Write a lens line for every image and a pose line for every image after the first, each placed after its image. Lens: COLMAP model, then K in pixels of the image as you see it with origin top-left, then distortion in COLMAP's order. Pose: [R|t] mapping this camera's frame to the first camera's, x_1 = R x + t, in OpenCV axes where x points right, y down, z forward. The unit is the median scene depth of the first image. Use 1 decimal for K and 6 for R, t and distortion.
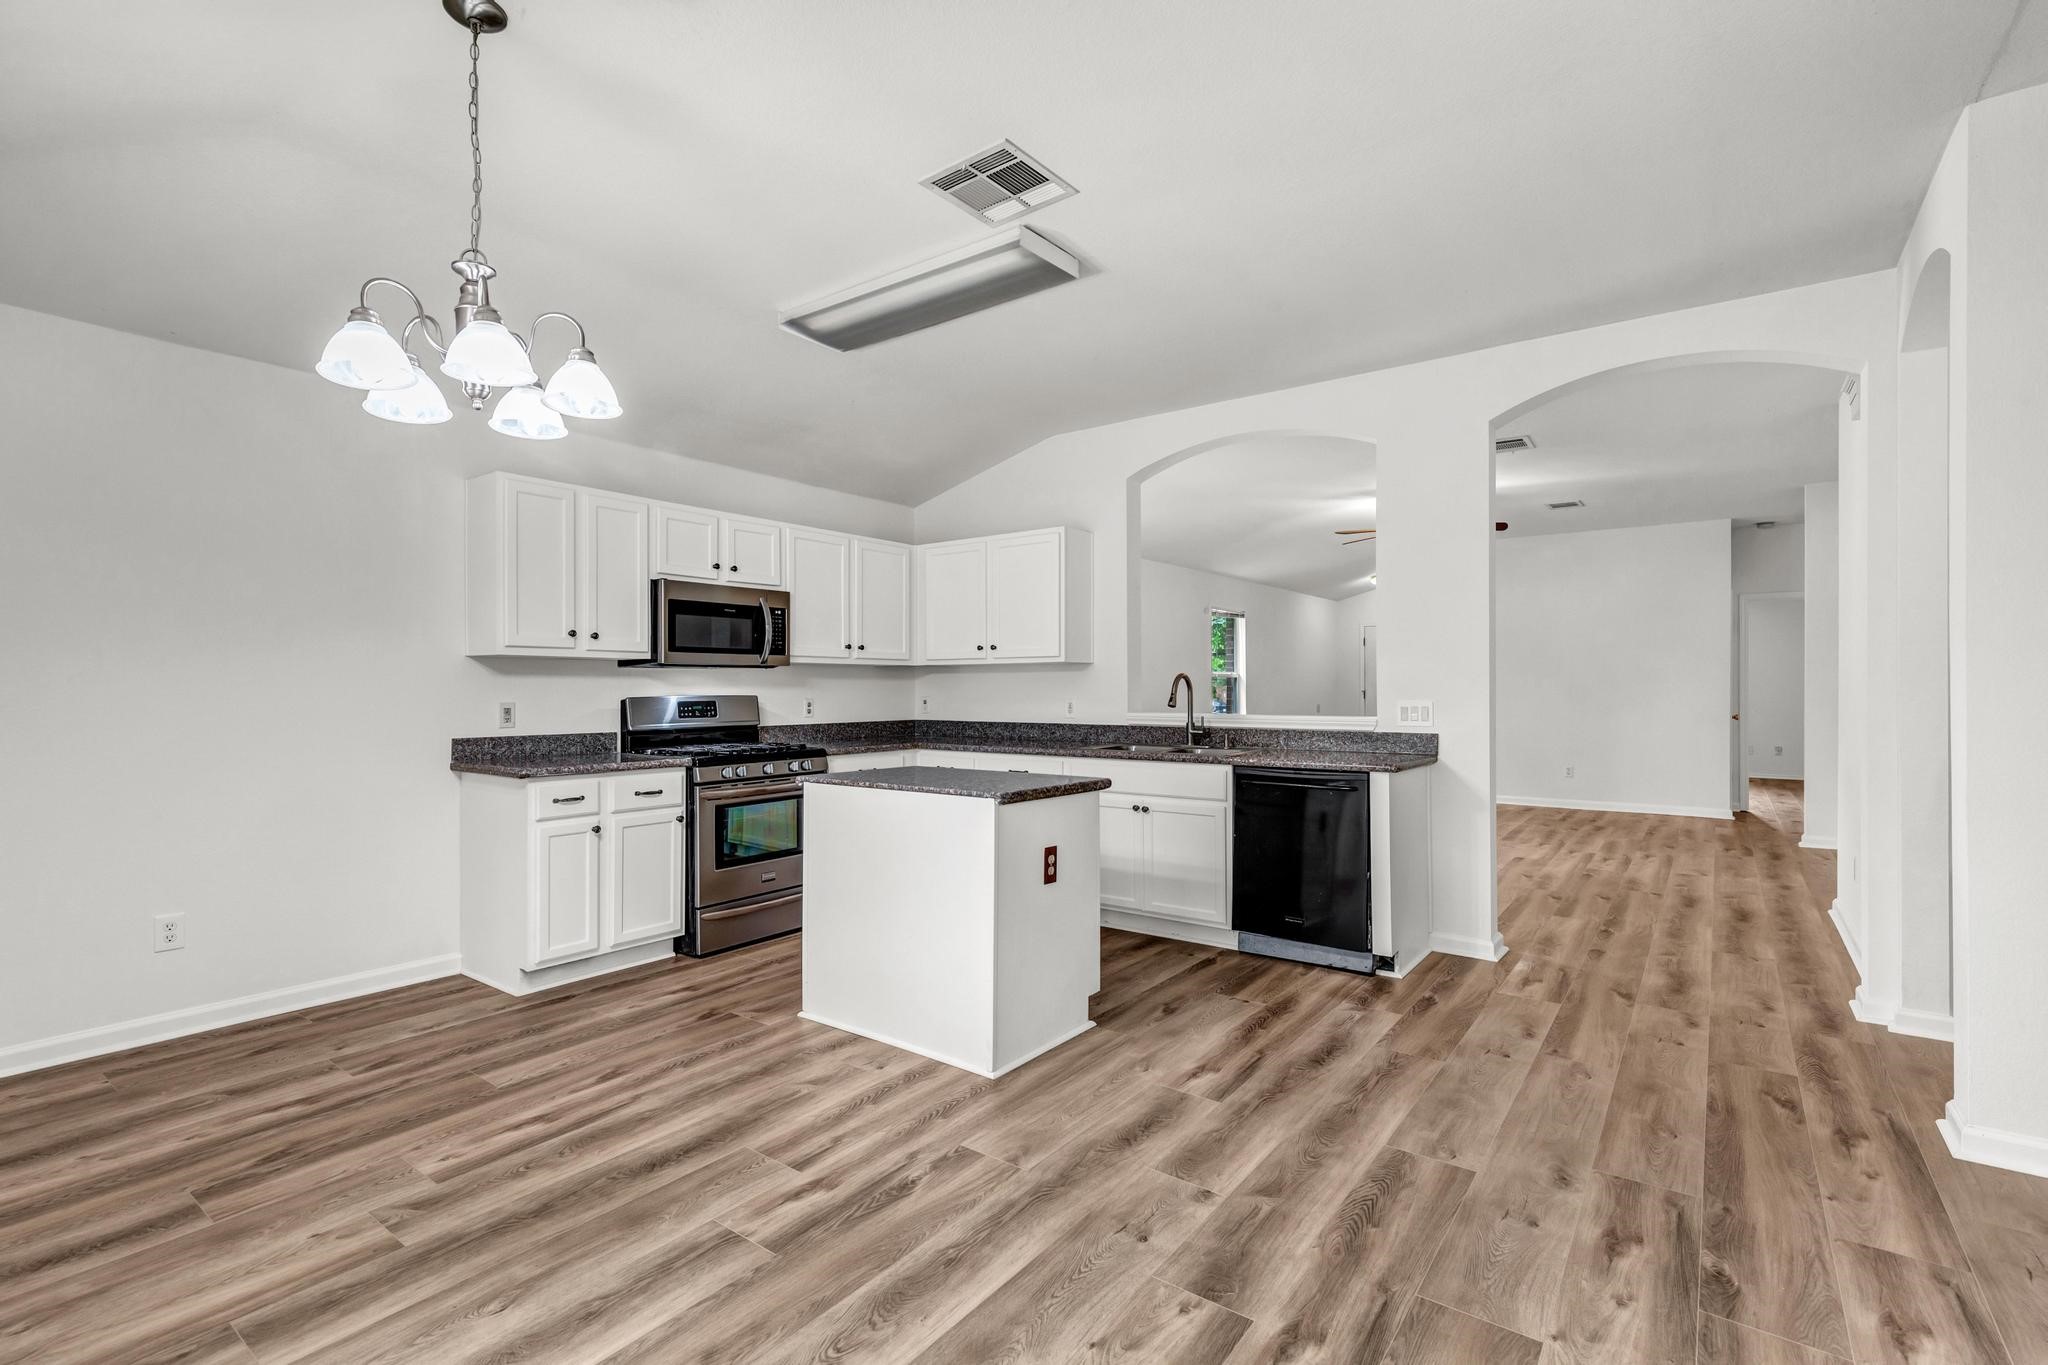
lens RADIAL K [[924.8, 0, 1036.5], [0, 924.8, 686.5], [0, 0, 1]] dist [0.009819, -0.000839]
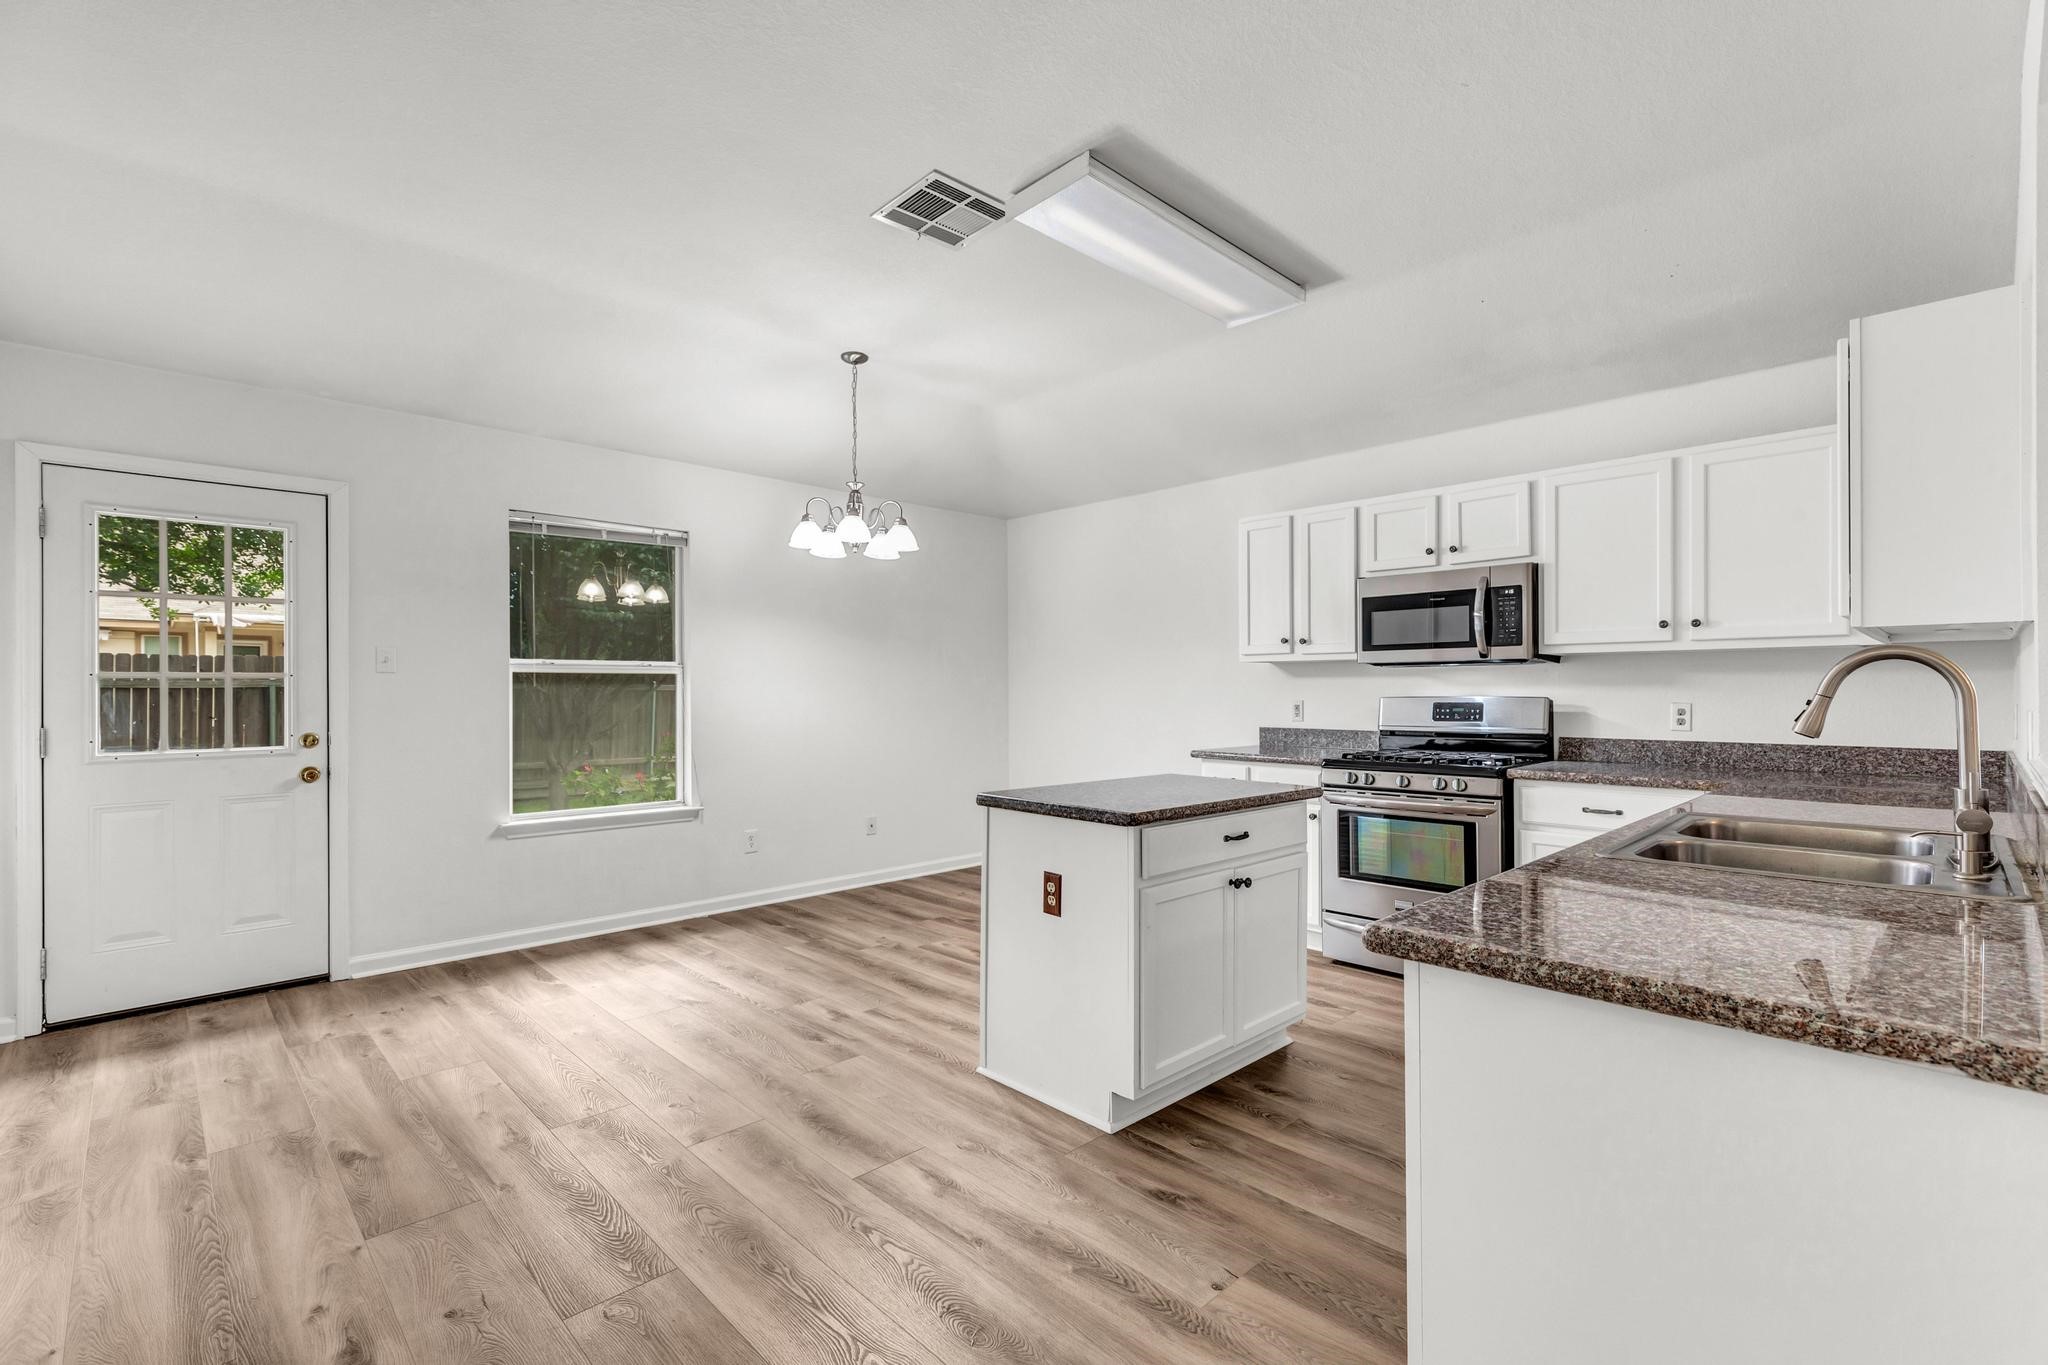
lens RADIAL K [[924.8, 0, 1037.1], [0, 924.8, 686.2], [0, 0, 1]] dist [0.009819, -0.000839]
pose [[-0.163332, -0.001083, -0.986571, 0.932021], [0.003919, 0.999991, -0.001747, 0.000108], [0.986563, -0.004151, -0.163326, 1.206556]]
